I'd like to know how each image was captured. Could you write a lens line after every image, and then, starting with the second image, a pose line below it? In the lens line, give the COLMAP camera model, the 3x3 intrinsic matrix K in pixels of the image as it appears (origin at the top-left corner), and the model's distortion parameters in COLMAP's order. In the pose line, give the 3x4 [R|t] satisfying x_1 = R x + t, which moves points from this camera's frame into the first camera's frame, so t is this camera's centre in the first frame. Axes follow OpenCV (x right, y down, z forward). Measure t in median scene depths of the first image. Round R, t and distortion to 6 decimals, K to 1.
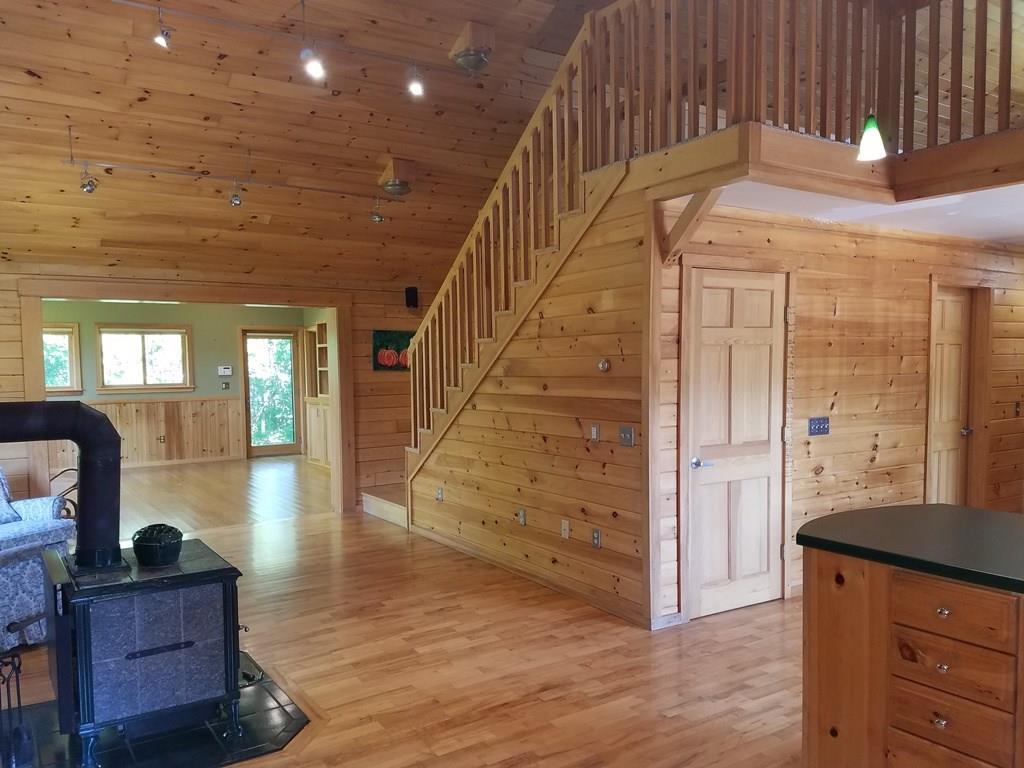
lens RADIAL K [[787.4, 0, 512.0], [0, 787.4, 384.0], [0, 0, 1]] dist [0.218062, -0.345920]
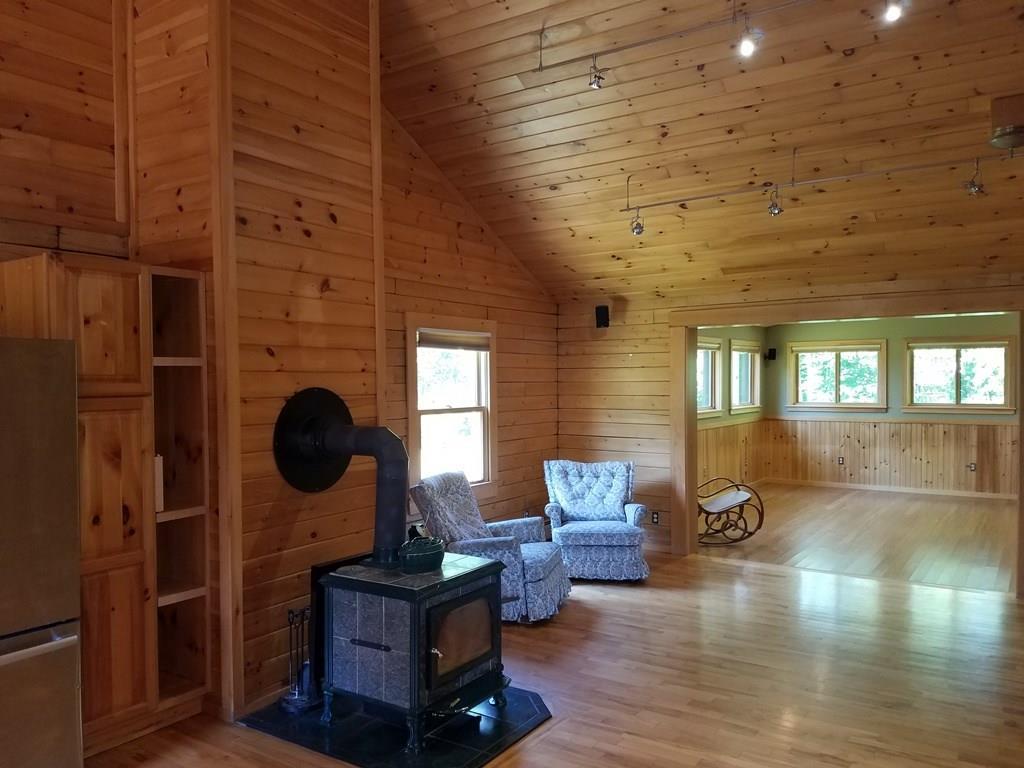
lens RADIAL K [[787.4, 0, 512.0], [0, 787.4, 384.0], [0, 0, 1]] dist [0.218062, -0.345920]
pose [[0.392431, 0.018699, -0.919591, 0.310483], [-0.026900, 0.999599, 0.008846, -0.027810], [0.919388, 0.021265, 0.392776, 0.319555]]
